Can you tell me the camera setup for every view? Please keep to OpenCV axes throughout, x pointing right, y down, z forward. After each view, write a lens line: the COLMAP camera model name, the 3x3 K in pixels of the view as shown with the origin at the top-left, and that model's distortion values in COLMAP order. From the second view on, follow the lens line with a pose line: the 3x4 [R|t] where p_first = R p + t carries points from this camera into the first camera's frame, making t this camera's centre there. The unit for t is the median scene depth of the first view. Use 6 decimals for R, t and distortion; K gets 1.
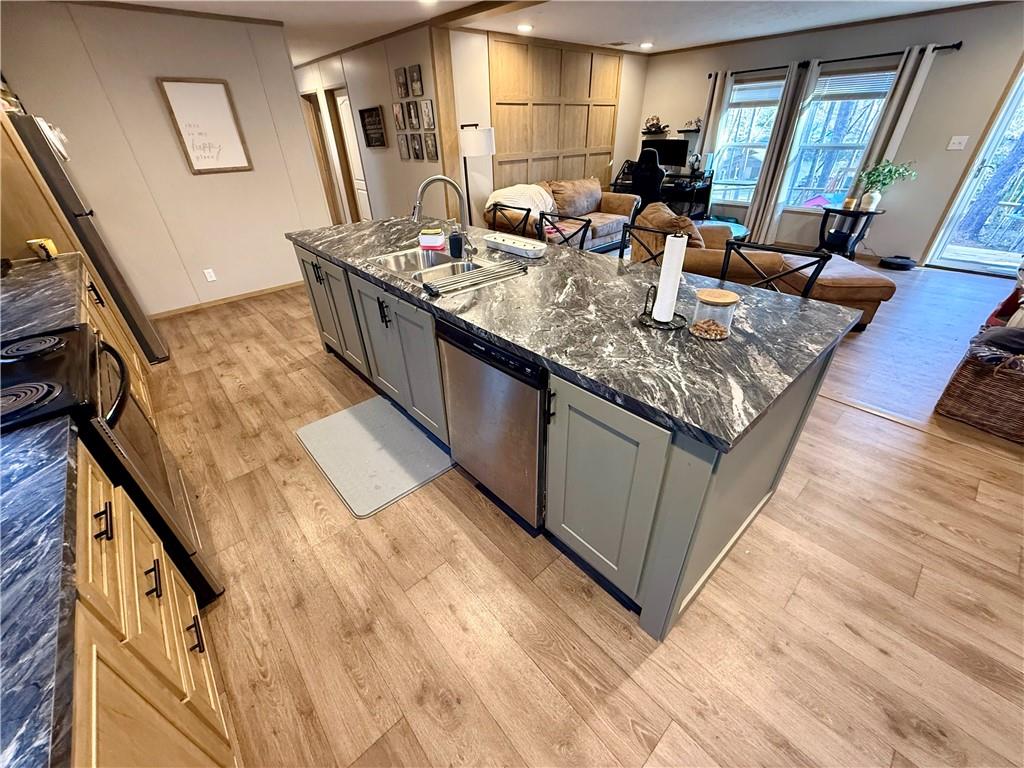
lens RADIAL K [[407.5, 0, 513.2], [0, 407.5, 379.3], [0, 0, 1]] dist [0.001540, -0.000193]
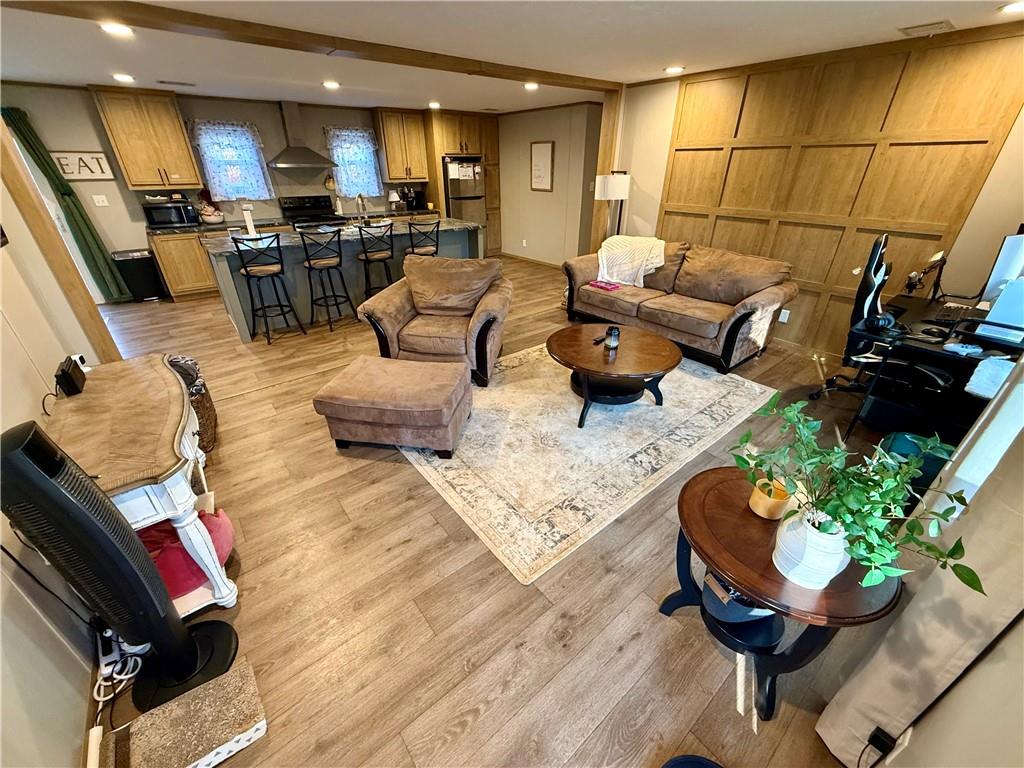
lens RADIAL K [[407.5, 0, 511.6], [0, 407.5, 382.8], [0, 0, 1]] dist [0.001540, -0.000193]
pose [[-0.057007, 0.493309, -0.867984, 0.953890], [-0.520541, 0.727187, 0.447477, -0.480064], [0.851931, 0.477331, 0.215333, 0.689099]]
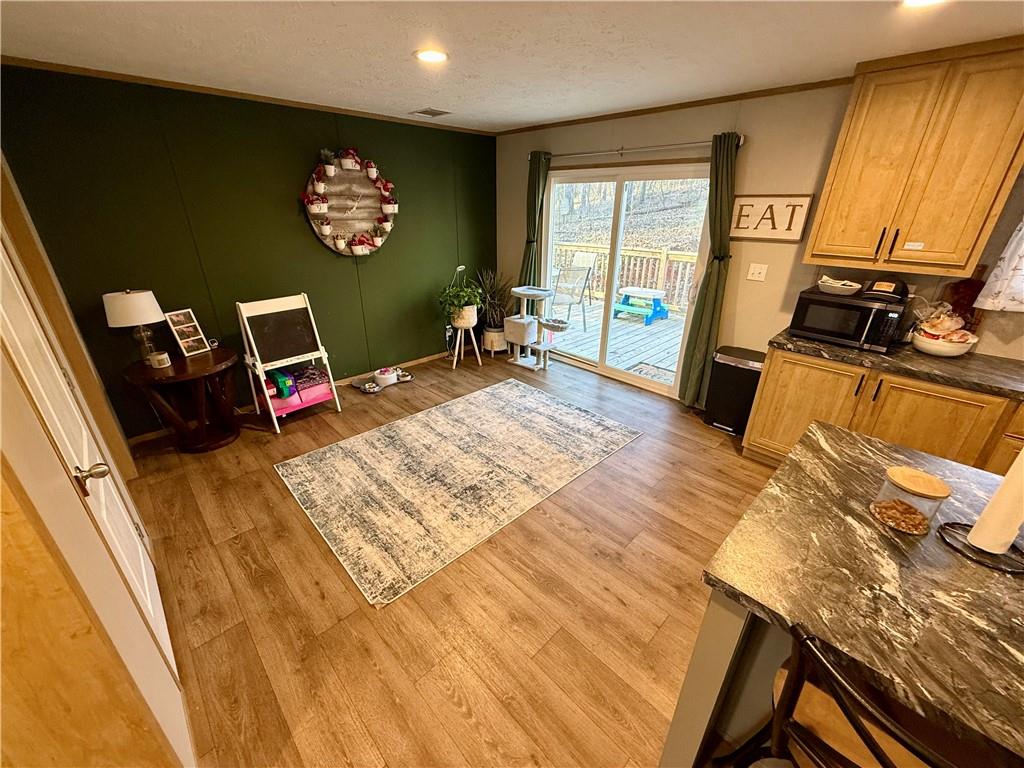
lens RADIAL K [[407.5, 0, 504.8], [0, 407.5, 380.3], [0, 0, 1]] dist [0.001540, -0.000193]
pose [[-0.999287, 0.029704, -0.023300, 0.323442], [-0.001925, 0.576303, 0.817234, -0.239101], [0.037704, 0.816696, -0.575835, 0.305339]]
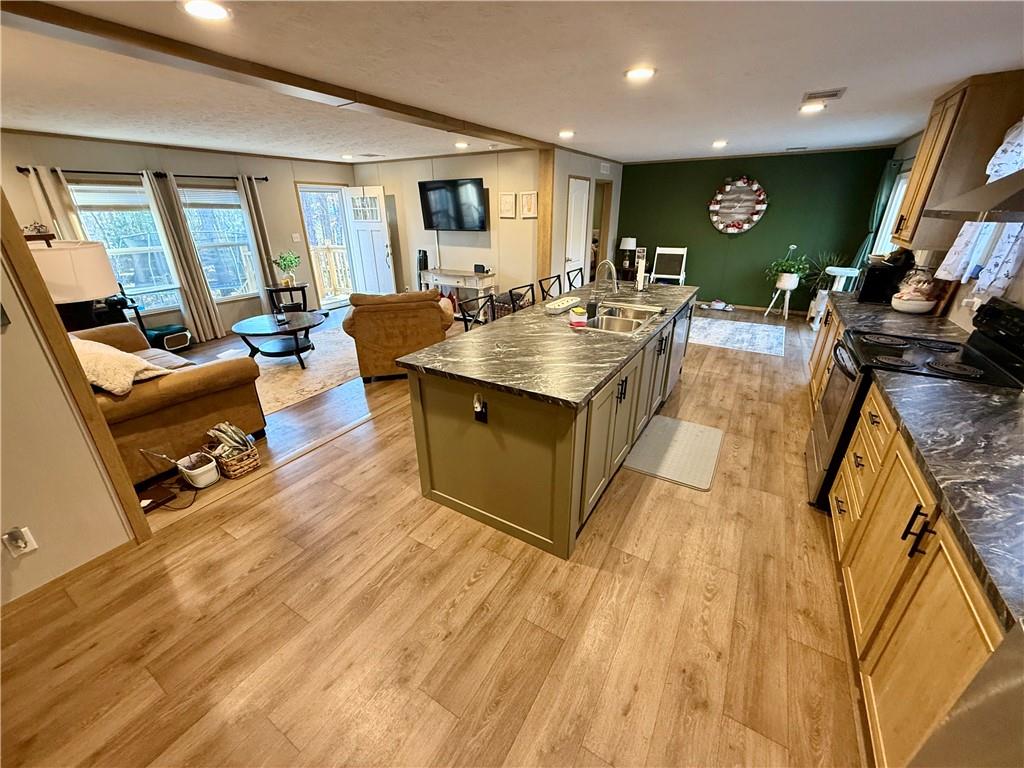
lens RADIAL K [[407.5, 0, 510.5], [0, 407.5, 382.6], [0, 0, 1]] dist [0.001540, -0.000193]
pose [[-0.282278, -0.351171, 0.892747, -0.595552], [0.514619, 0.729936, 0.449845, -0.379735], [-0.809621, 0.586406, -0.025326, 0.588638]]
